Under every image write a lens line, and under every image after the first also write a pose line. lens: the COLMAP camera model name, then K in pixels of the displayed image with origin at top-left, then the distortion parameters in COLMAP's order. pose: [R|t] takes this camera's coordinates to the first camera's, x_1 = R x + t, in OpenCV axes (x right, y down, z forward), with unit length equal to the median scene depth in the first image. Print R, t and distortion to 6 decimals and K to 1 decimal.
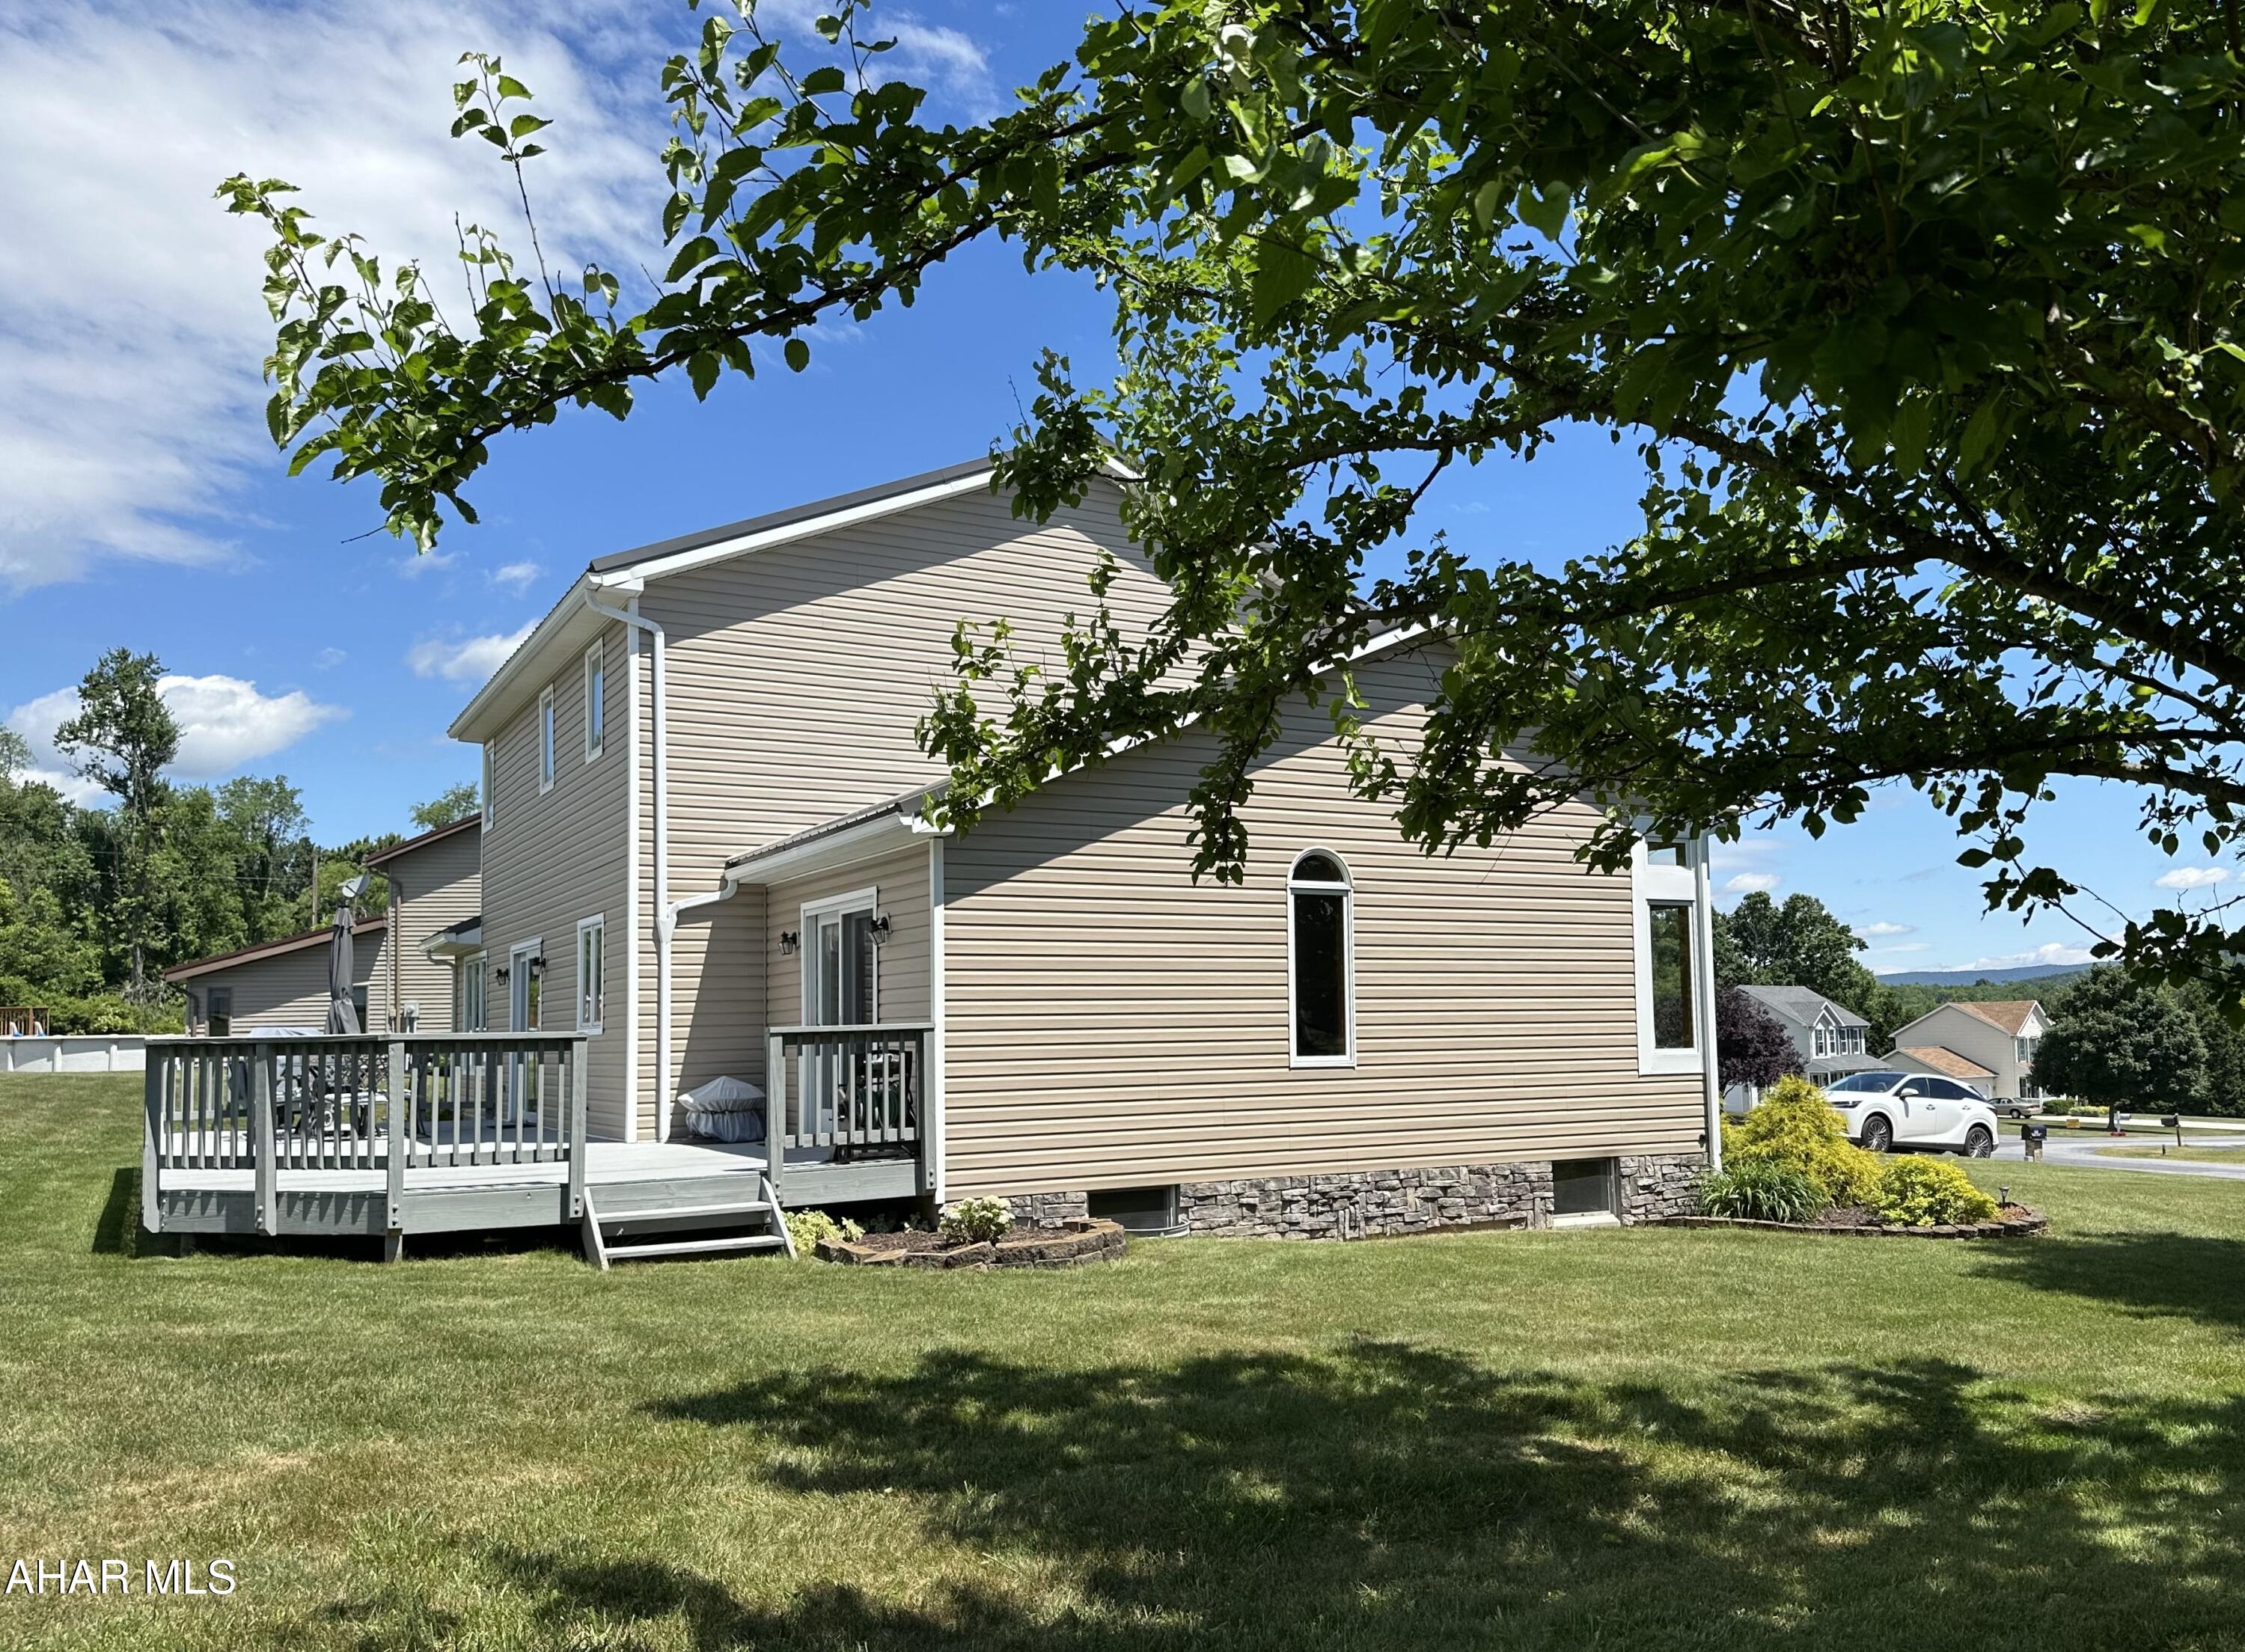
lens RADIAL K [[1776.3, 0, 1184.2], [0, 1776.3, 907.2], [0, 0, 1]] dist [0.130422, -0.206347]
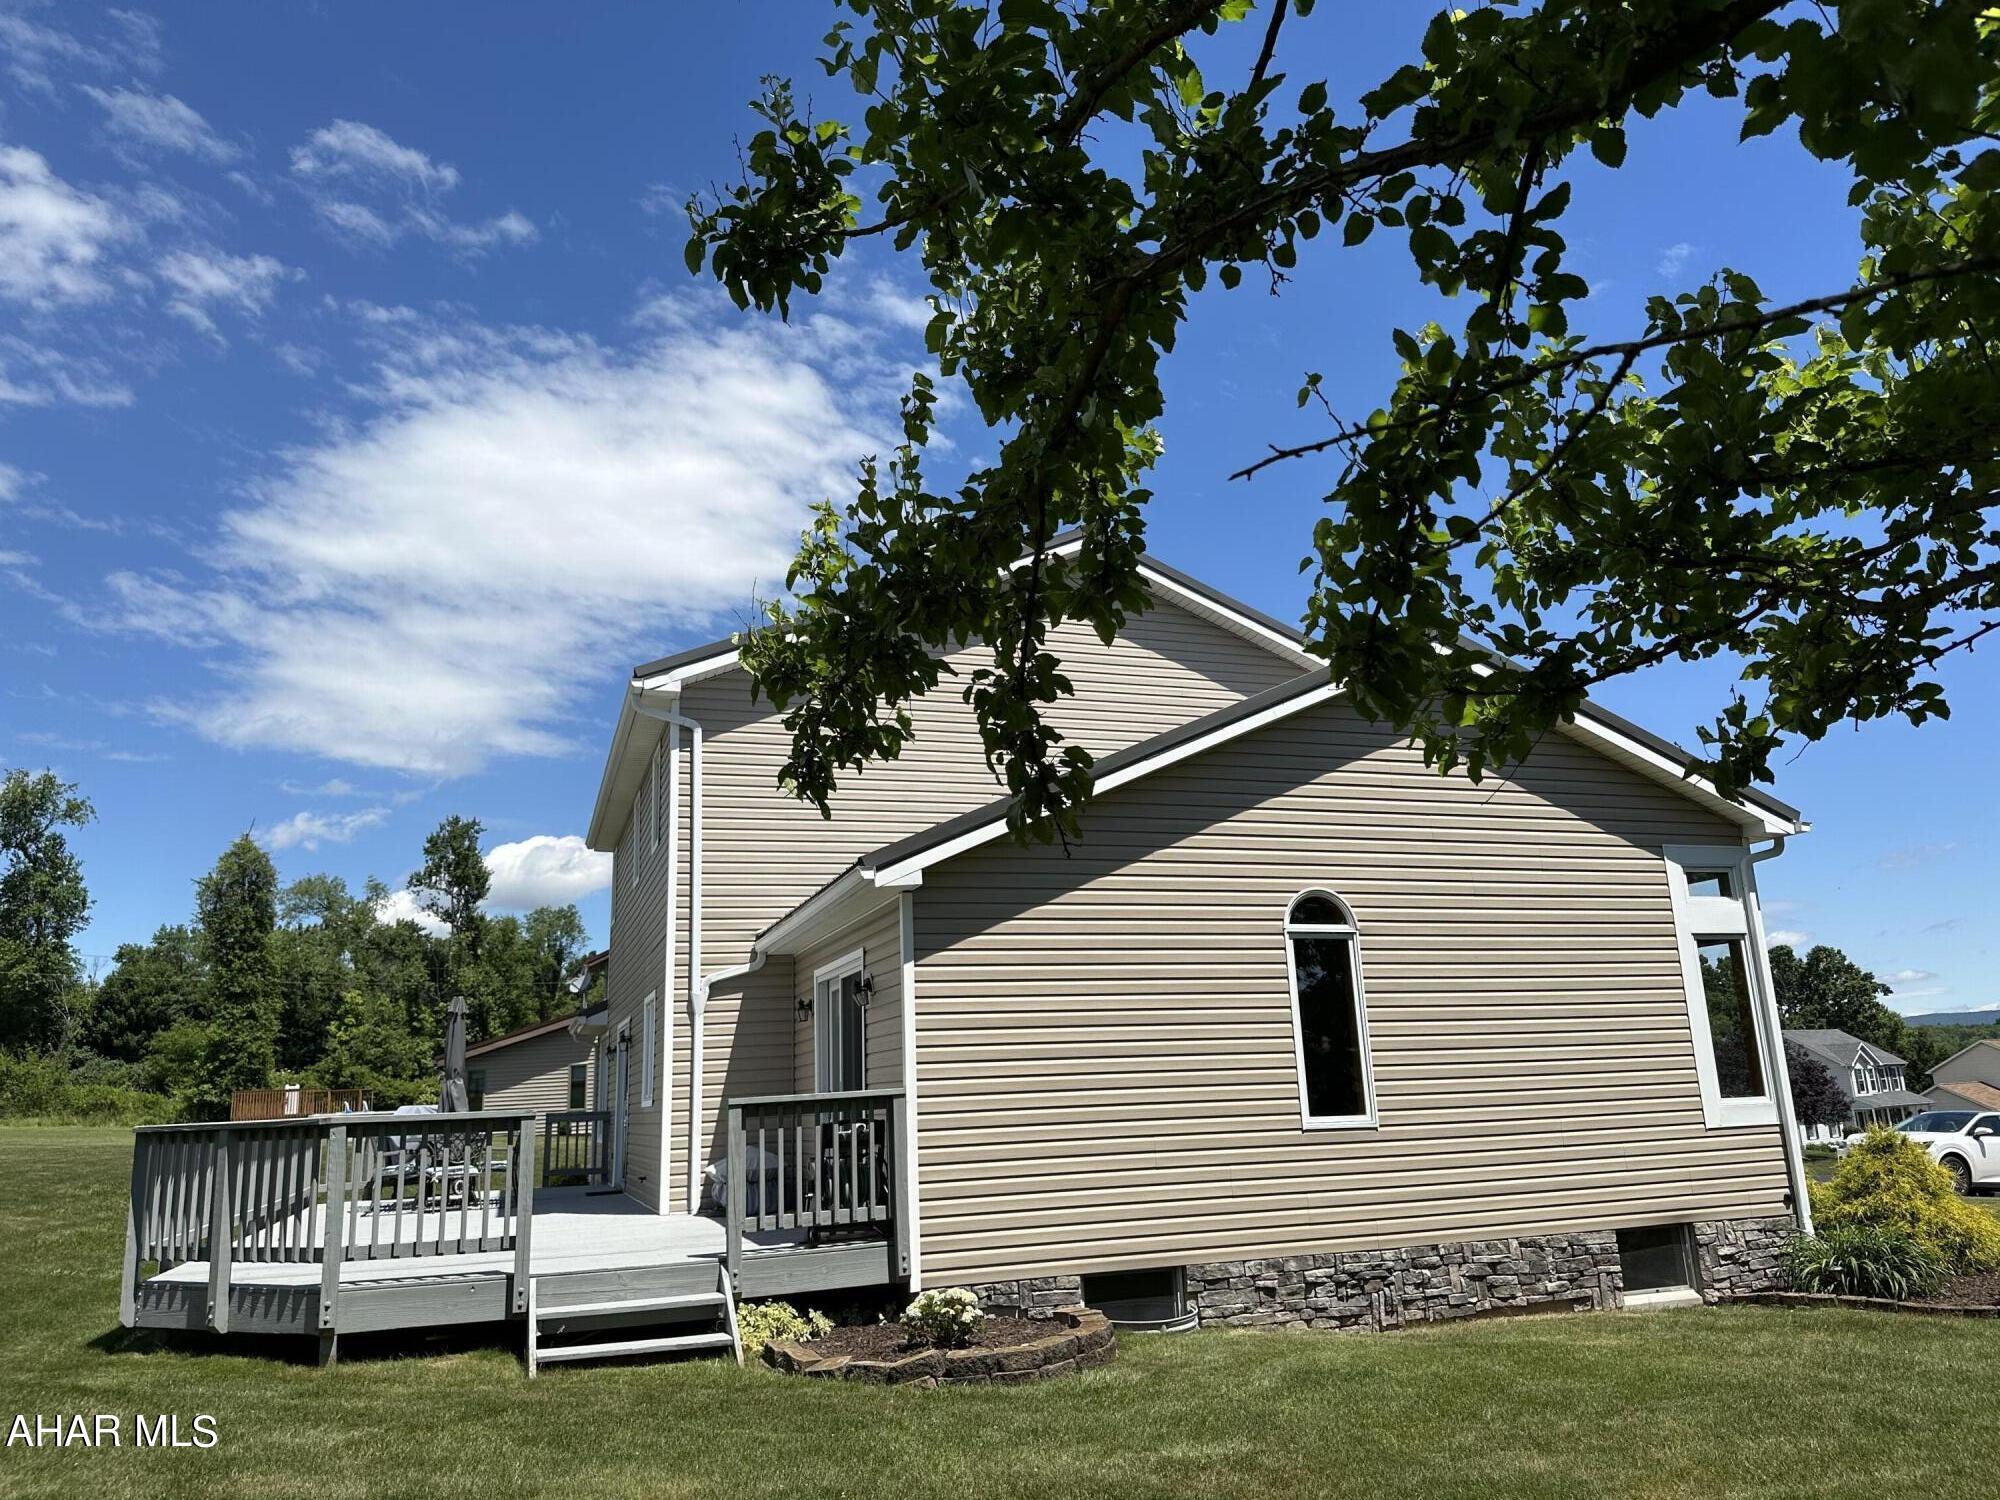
lens RADIAL K [[1393.4, 0, 1000.0], [0, 1393.4, 750.0], [0, 0, 1]] dist [0.109391, -0.172908]
pose [[0.981711, -0.067950, -0.177836, 0.047619], [0.037678, 0.985003, -0.168371, 0.013296], [0.186609, 0.158591, 0.969549, 0.227746]]
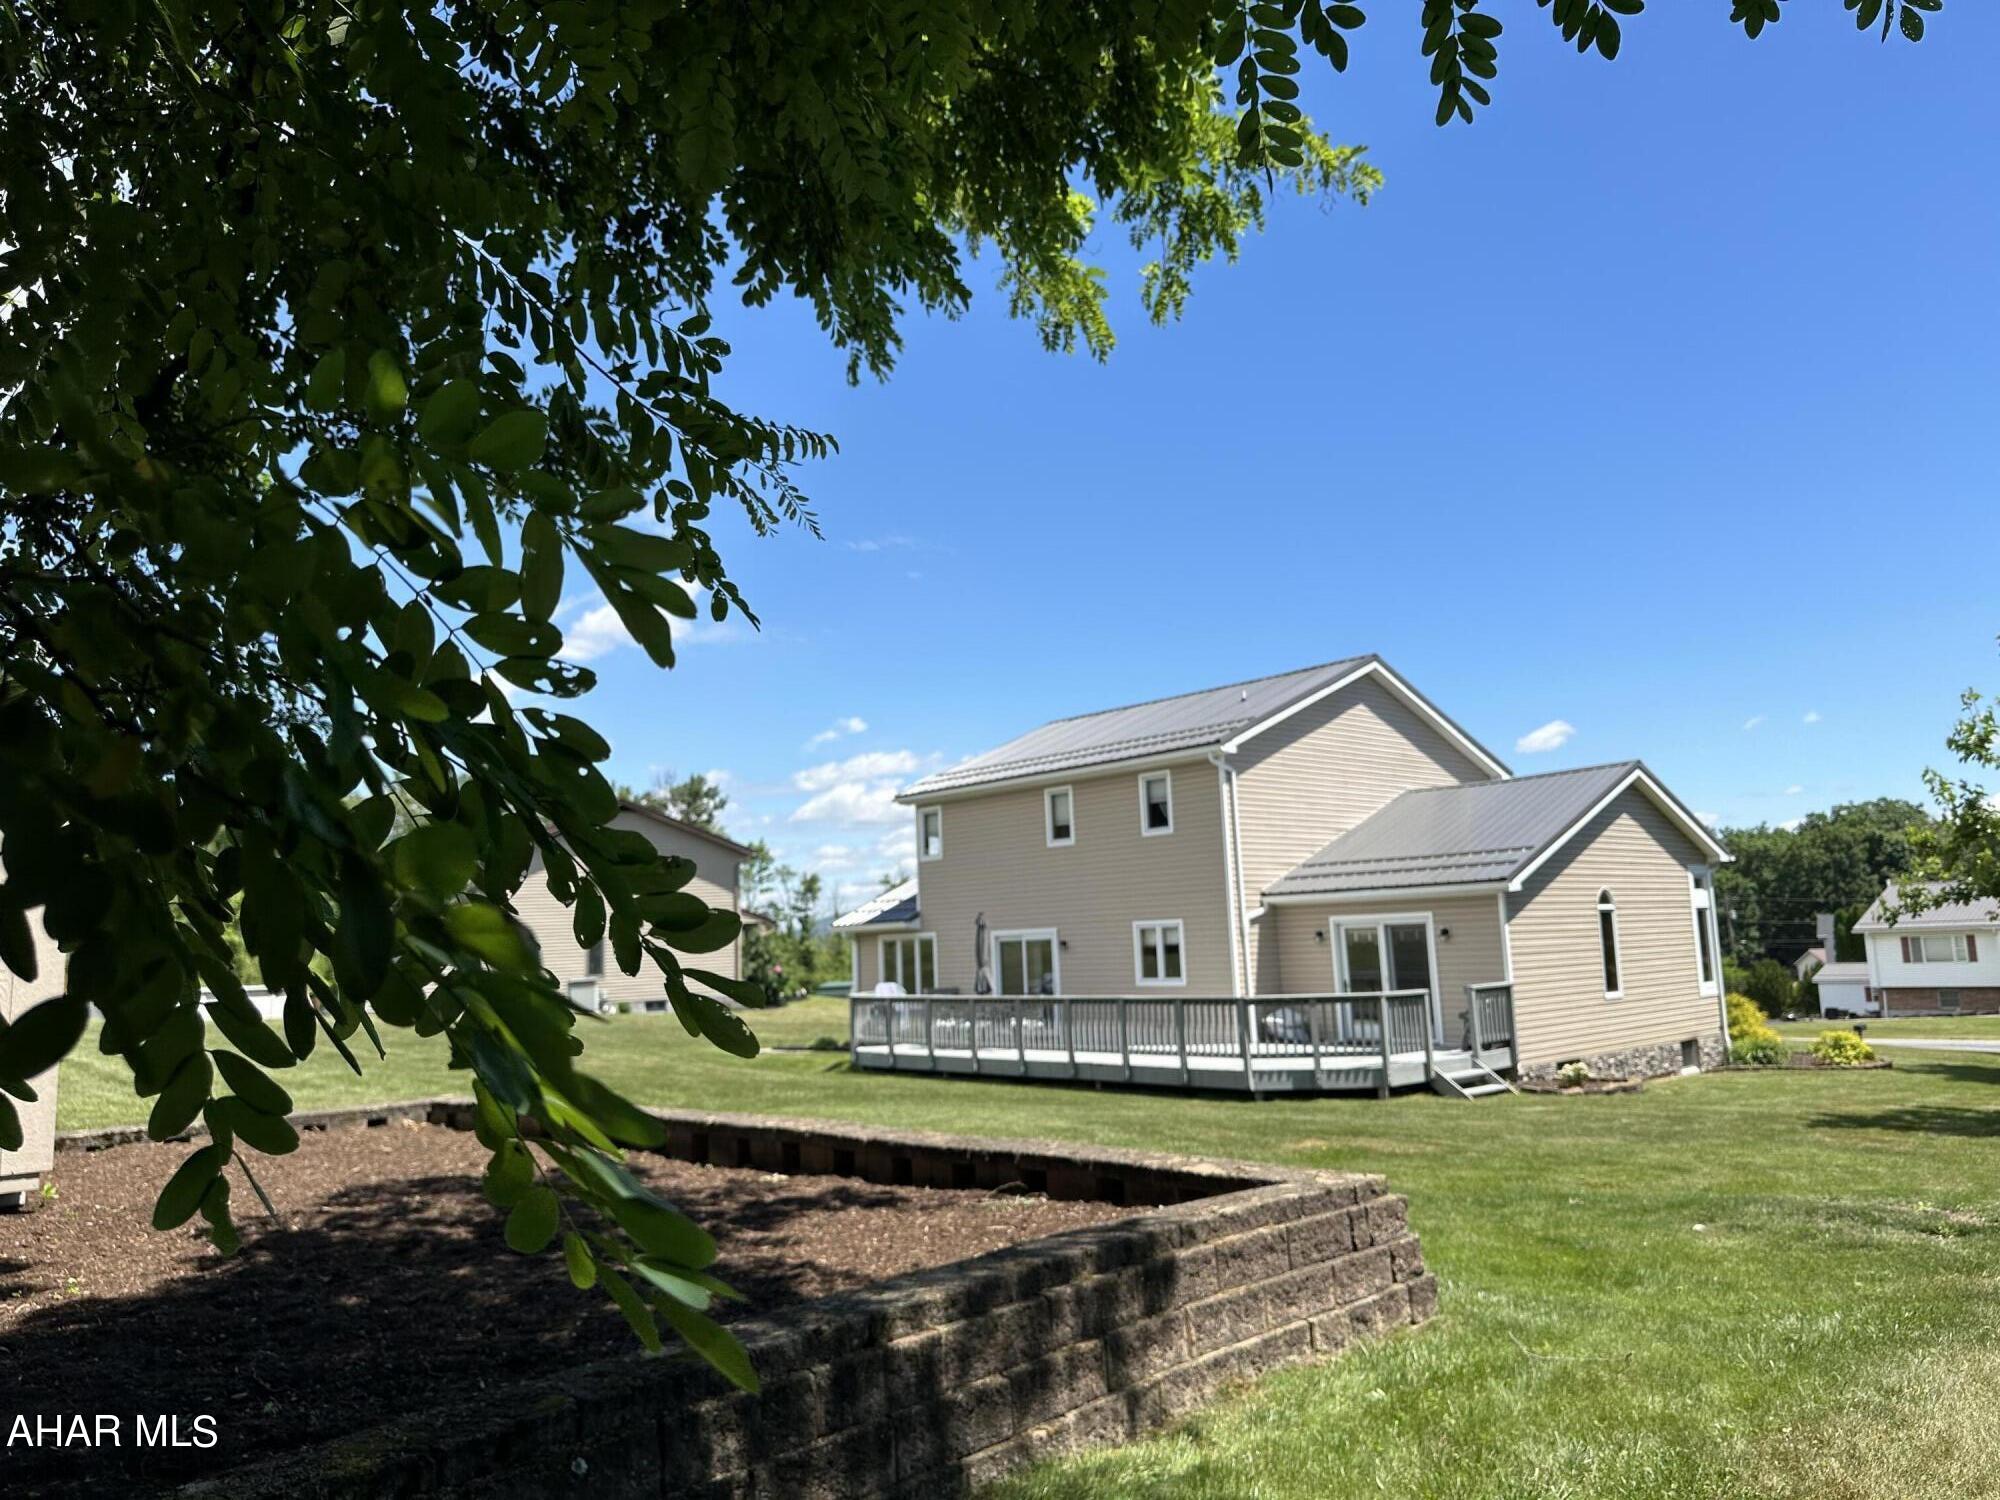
lens RADIAL K [[1393.4, 0, 1000.0], [0, 1393.4, 750.0], [0, 0, 1]] dist [0.109391, -0.172908]
pose [[0.977859, 0.008789, 0.209081, -0.944430], [0.006945, 0.997204, -0.074399, -0.075675], [-0.209150, 0.074204, 0.975064, -0.441289]]
